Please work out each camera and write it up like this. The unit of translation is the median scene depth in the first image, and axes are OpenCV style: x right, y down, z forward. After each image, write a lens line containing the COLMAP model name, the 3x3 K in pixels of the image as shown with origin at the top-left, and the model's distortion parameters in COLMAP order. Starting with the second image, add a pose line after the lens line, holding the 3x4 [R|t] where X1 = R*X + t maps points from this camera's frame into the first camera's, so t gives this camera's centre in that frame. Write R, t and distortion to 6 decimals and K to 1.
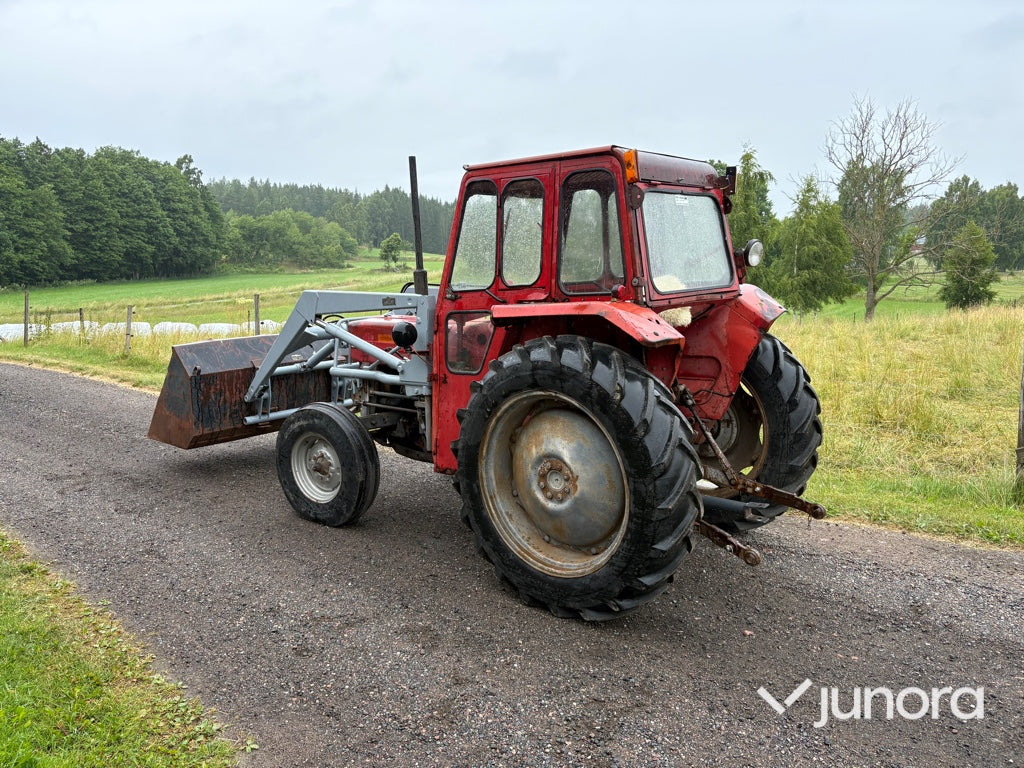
lens RADIAL K [[770.3, 0, 511.3], [0, 770.3, 382.1], [0, 0, 1]] dist [0.041749, -0.041426]
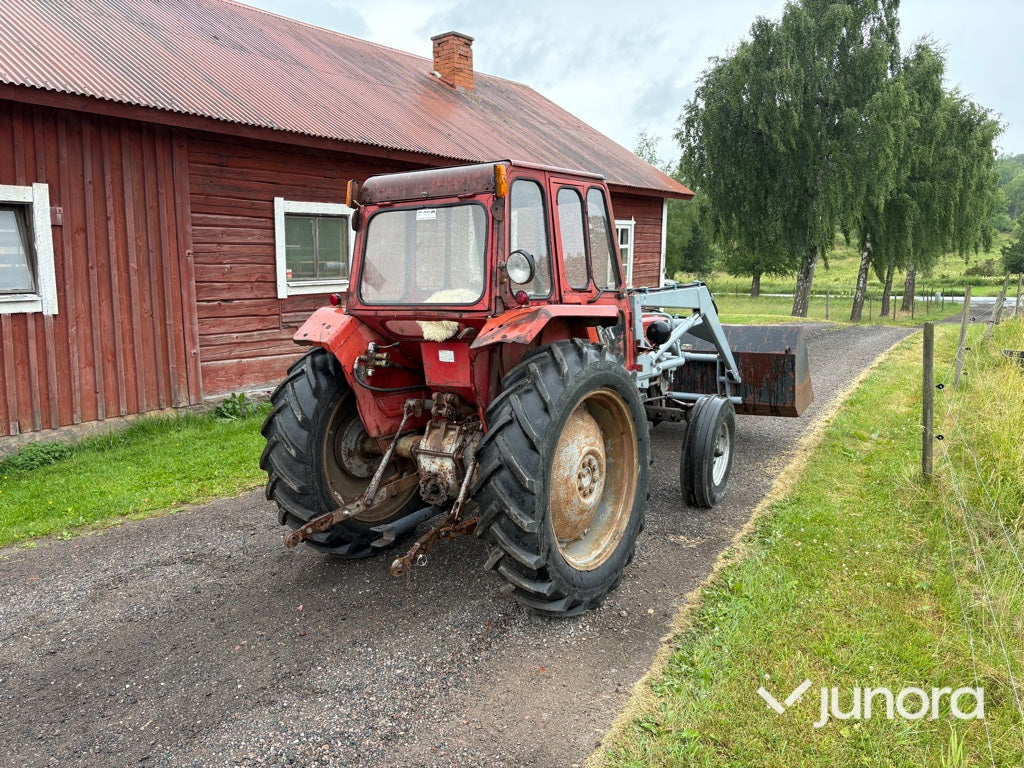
lens RADIAL K [[770.3, 0, 510.9], [0, 770.3, 383.3], [0, 0, 1]] dist [0.041749, -0.041426]
pose [[0.102270, 0.168094, -0.980452, 0.115391], [-0.128522, 0.979591, 0.154540, -0.017538], [0.986419, 0.110205, 0.121786, 0.093566]]
